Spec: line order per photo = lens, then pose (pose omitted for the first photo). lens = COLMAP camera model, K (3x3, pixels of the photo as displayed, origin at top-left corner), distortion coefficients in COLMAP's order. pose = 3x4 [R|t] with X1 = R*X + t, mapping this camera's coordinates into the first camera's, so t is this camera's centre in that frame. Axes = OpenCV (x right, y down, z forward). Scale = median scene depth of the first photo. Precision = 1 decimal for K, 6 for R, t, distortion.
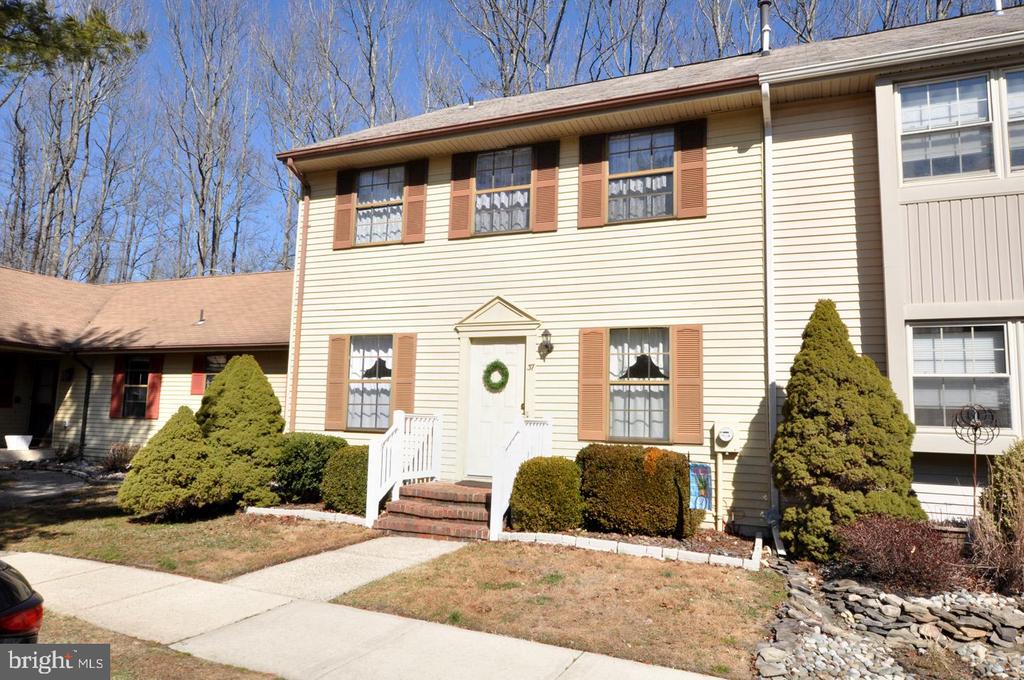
lens RADIAL K [[689.5, 0, 510.5], [0, 689.5, 335.8], [0, 0, 1]] dist [0.027070, 0.001897]
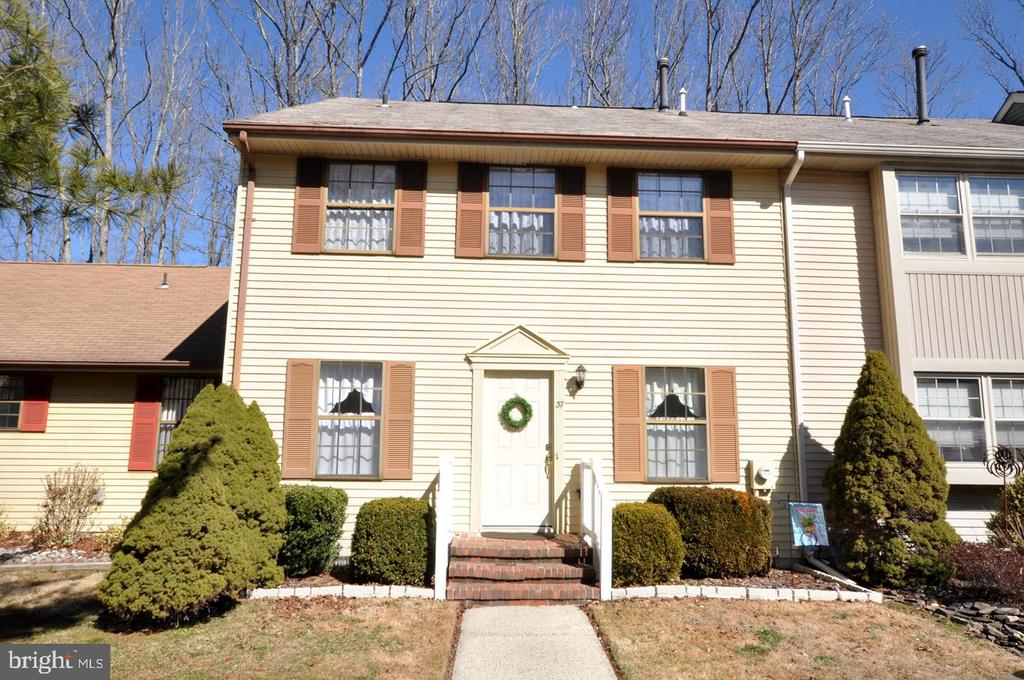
lens RADIAL K [[691.7, 0, 512.4], [0, 691.7, 343.9], [0, 0, 1]] dist [0.025865, -0.001182]
pose [[0.894588, 0.055775, 0.443398, -0.450674], [-0.038764, 0.998126, -0.047347, 0.011100], [-0.445208, 0.025168, 0.895073, 0.198508]]
